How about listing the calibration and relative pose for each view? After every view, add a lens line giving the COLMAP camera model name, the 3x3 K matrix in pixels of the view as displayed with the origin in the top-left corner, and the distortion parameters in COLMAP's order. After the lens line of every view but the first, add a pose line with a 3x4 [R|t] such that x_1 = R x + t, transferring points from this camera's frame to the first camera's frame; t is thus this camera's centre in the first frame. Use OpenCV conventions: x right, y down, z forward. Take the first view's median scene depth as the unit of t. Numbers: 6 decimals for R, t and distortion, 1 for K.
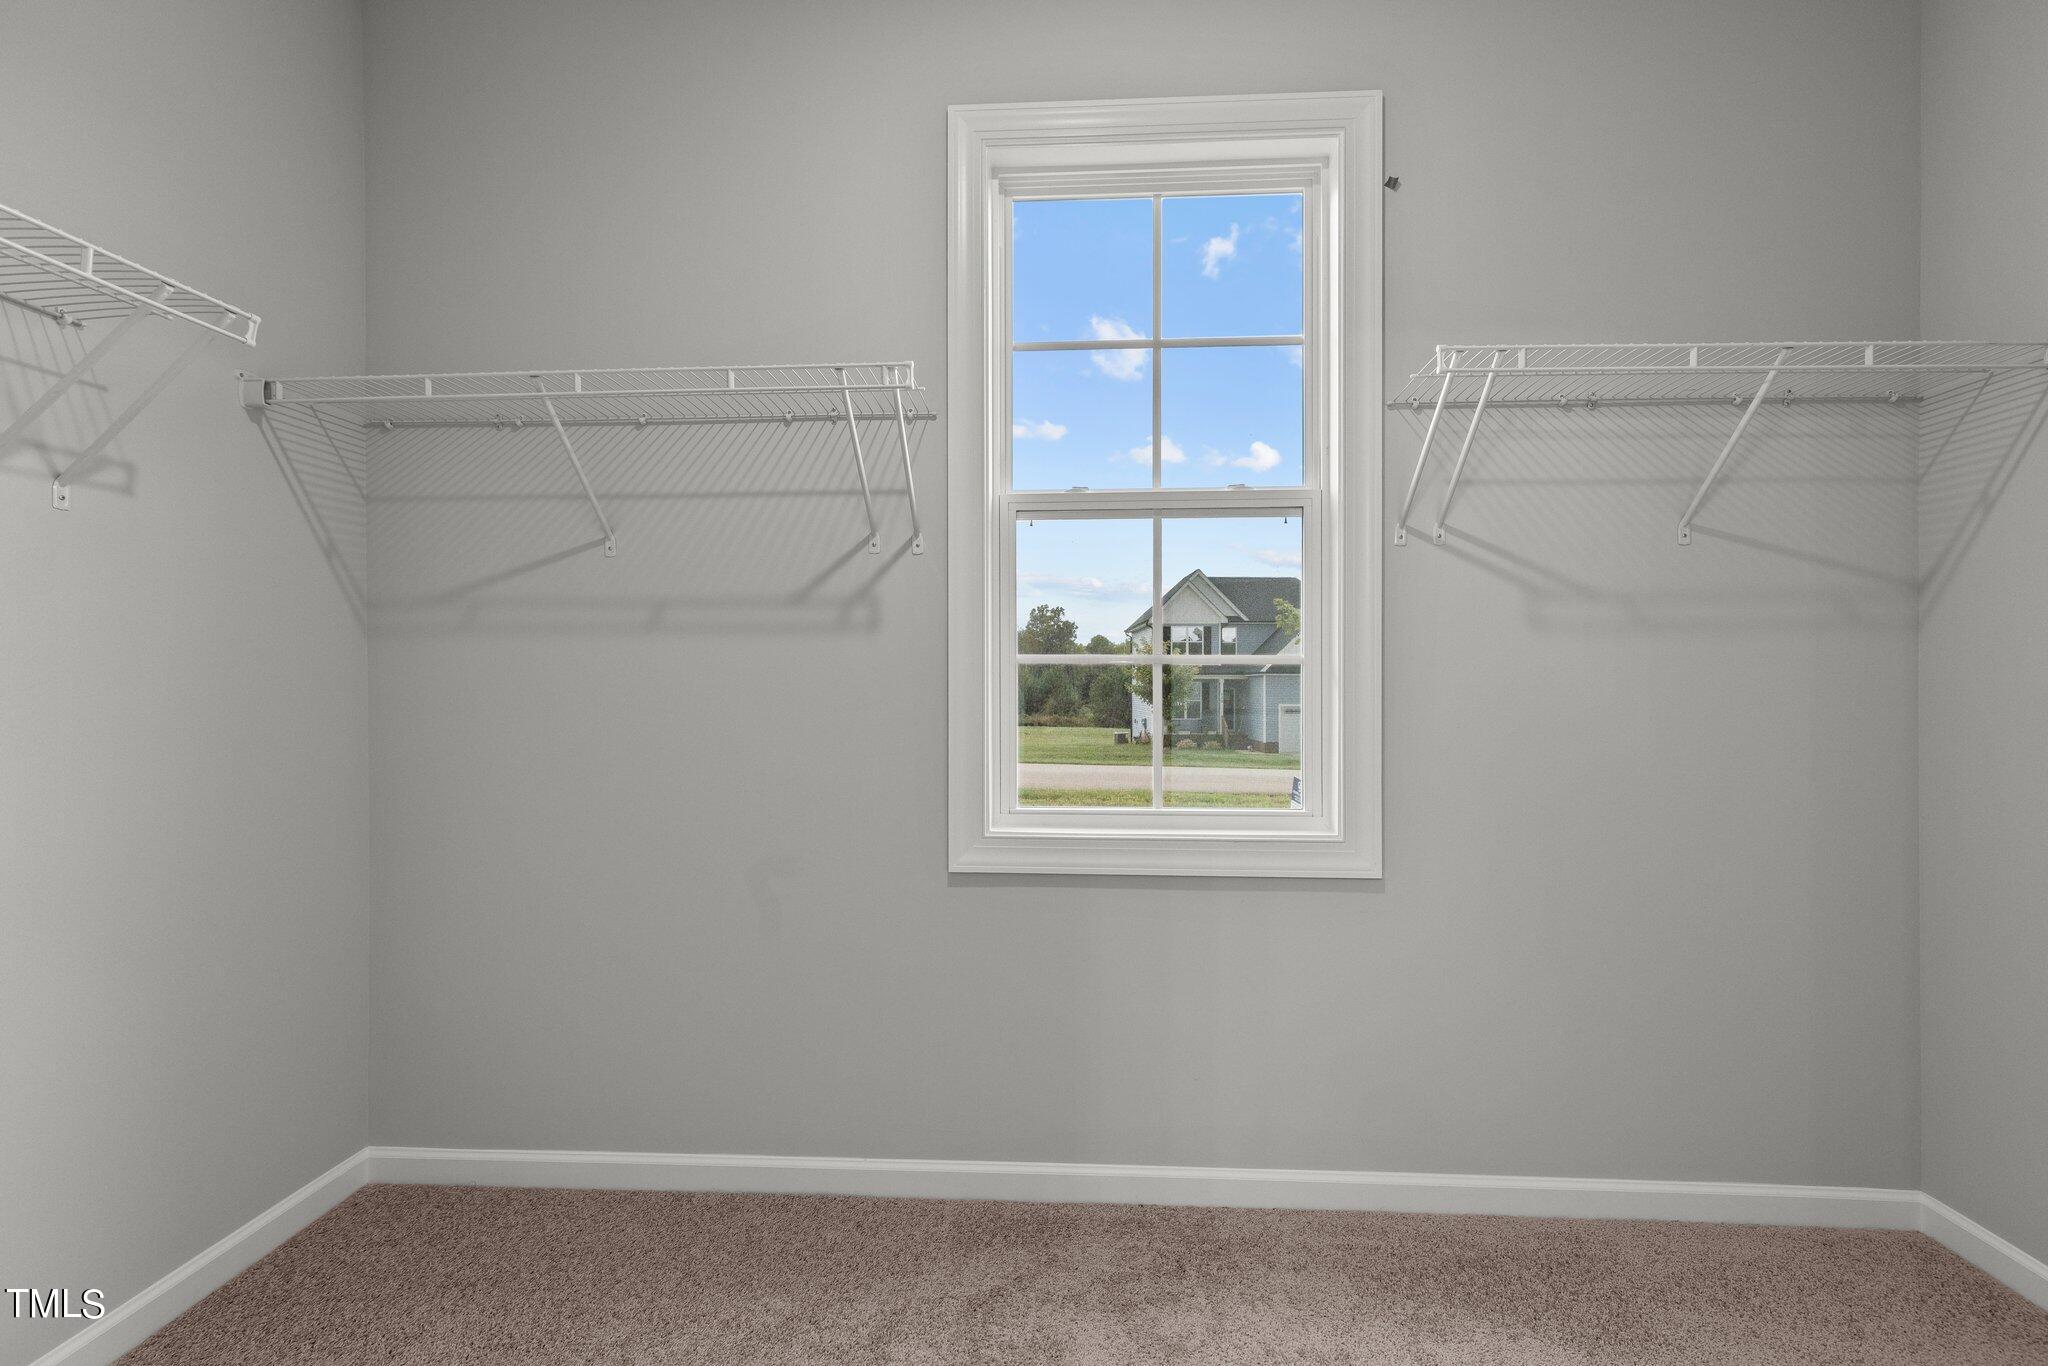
lens RADIAL K [[947.0, 0, 1019.6], [0, 947.0, 682.6], [0, 0, 1]] dist [0.007194, 0.000487]
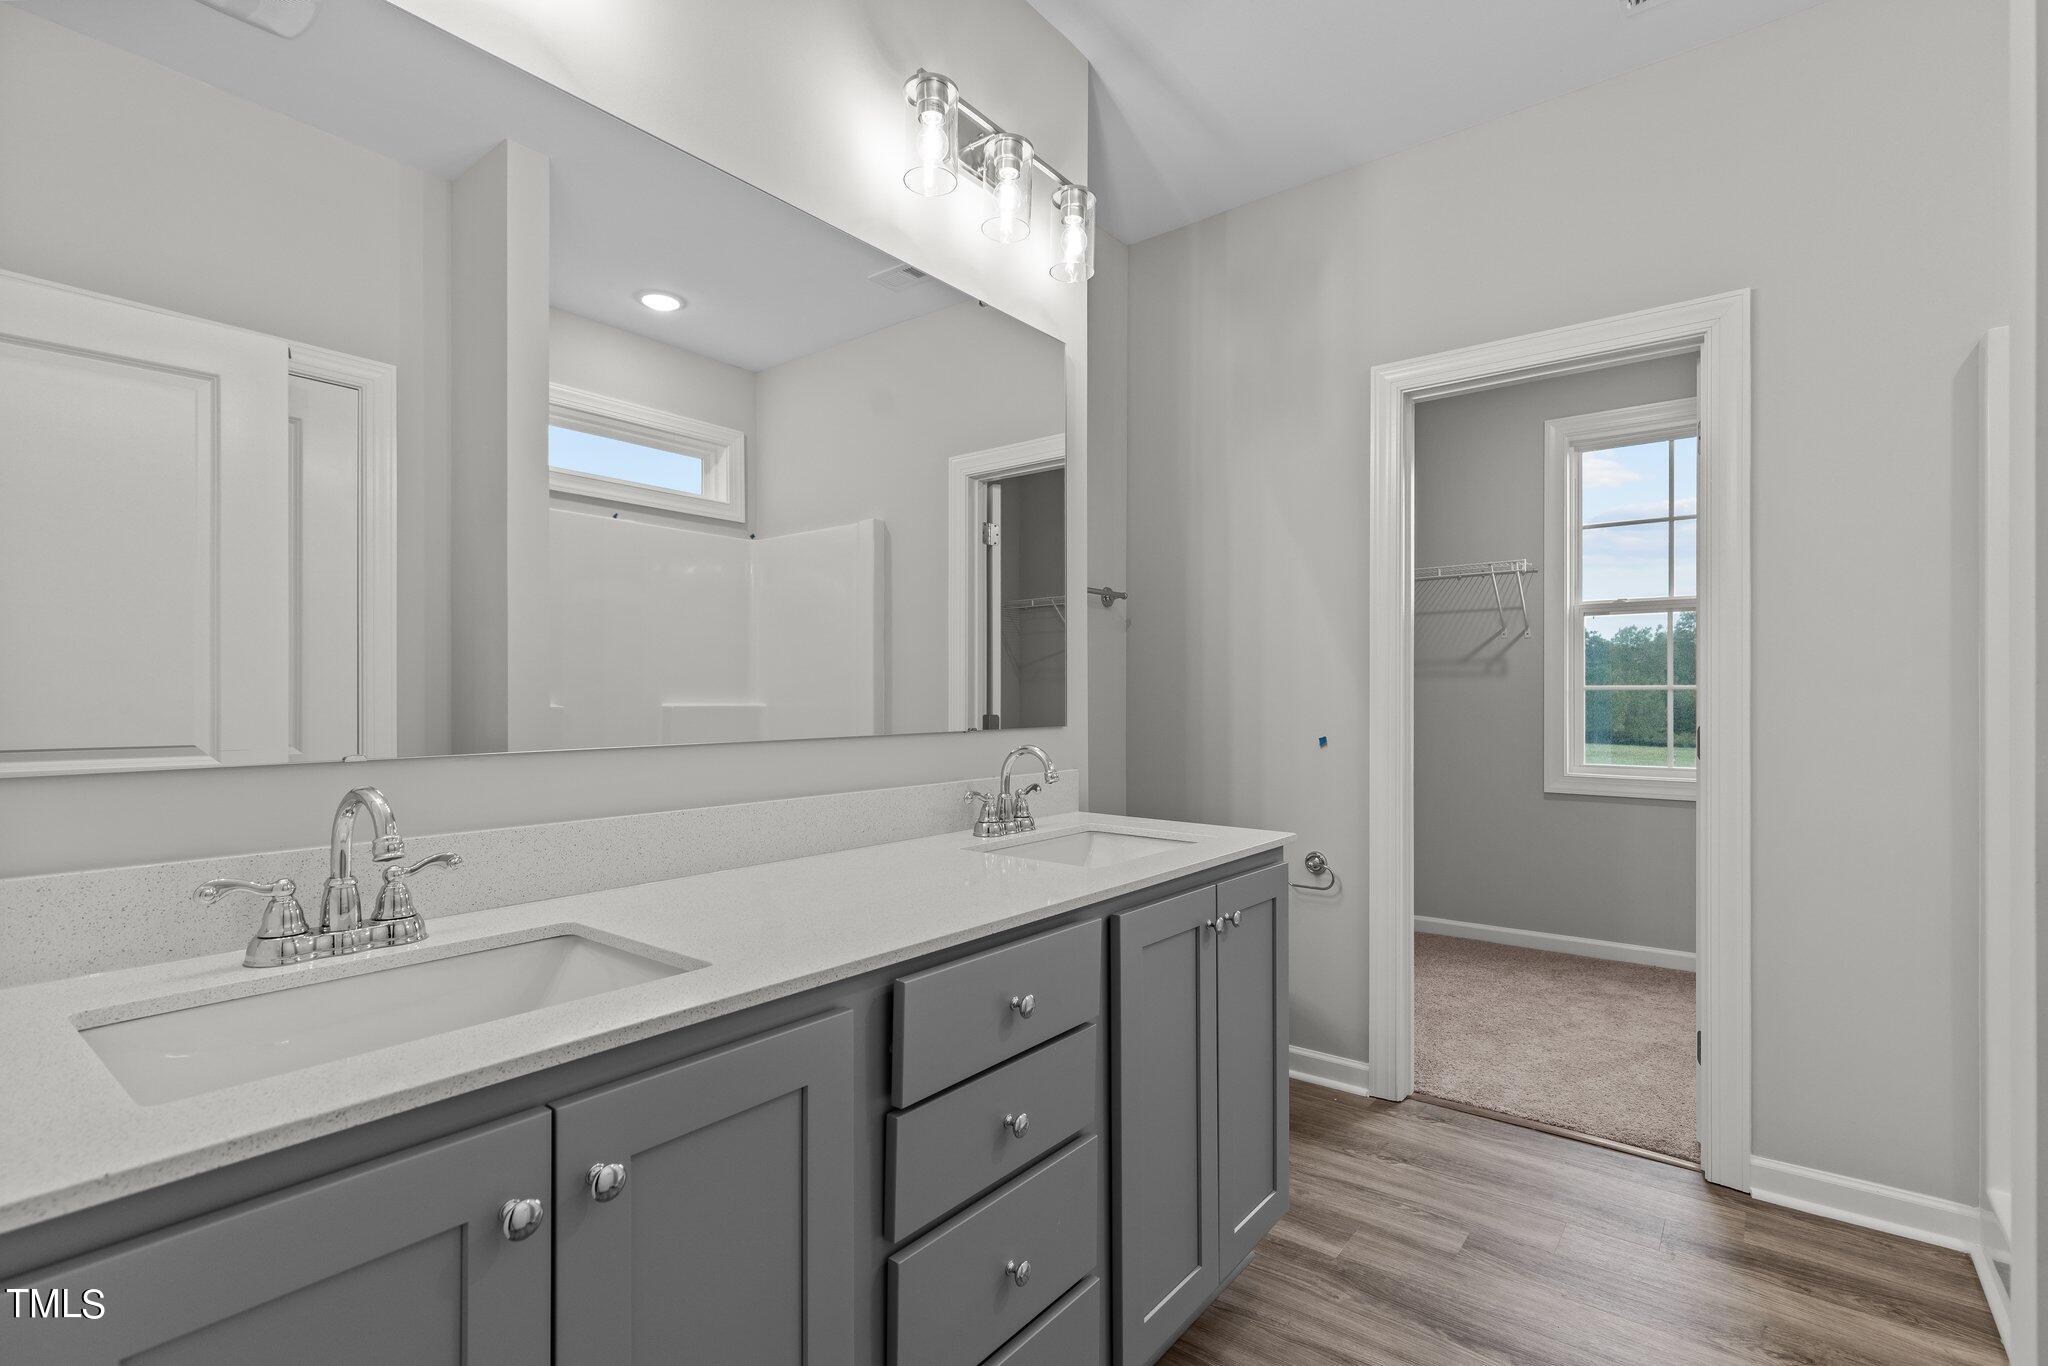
lens RADIAL K [[947.0, 0, 1022.3], [0, 947.0, 715.0], [0, 0, 1]] dist [0.007194, 0.000487]
pose [[0.817713, 0.003136, -0.575618, 0.184941], [-0.000788, 0.999990, 0.004329, 0.026078], [0.575626, -0.003087, 0.817707, -1.337821]]
